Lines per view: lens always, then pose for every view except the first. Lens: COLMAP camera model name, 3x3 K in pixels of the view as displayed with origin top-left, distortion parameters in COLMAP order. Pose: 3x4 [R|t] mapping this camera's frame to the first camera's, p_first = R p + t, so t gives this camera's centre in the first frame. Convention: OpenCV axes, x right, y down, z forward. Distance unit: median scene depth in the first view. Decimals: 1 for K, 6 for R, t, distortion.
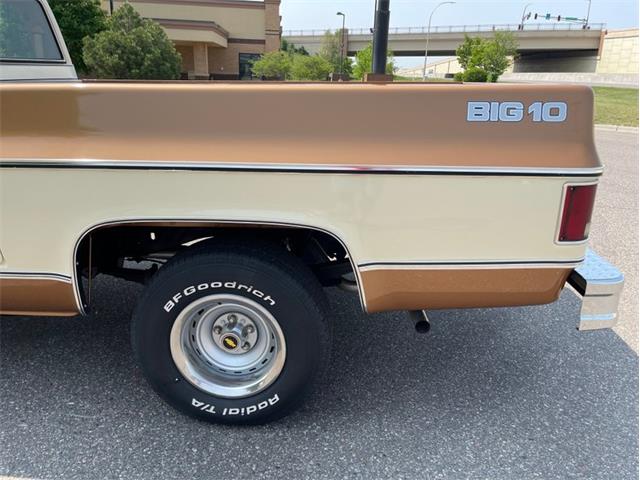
lens RADIAL K [[484.0, 0, 347.9], [0, 484.0, 233.2], [0, 0, 1]] dist [0.075678, -0.104233]
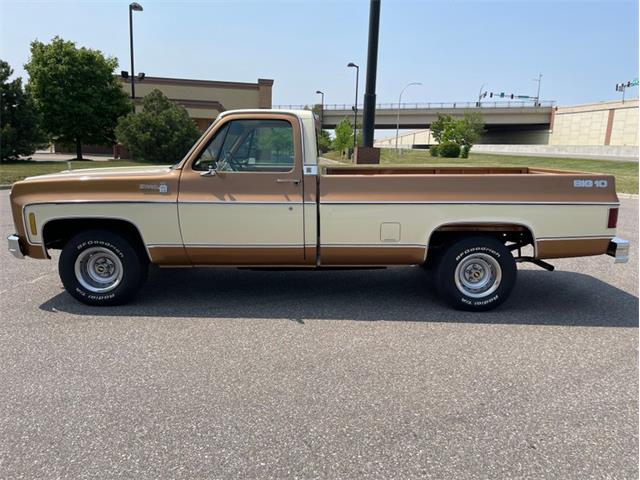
lens RADIAL K [[484.0, 0, 347.1], [0, 484.0, 224.9], [0, 0, 1]] dist [0.075678, -0.104233]
pose [[0.997893, -0.009615, 0.064163, -0.058176], [0.019092, 0.988687, -0.148772, 0.018151], [-0.062007, 0.149684, 0.986788, -0.079314]]
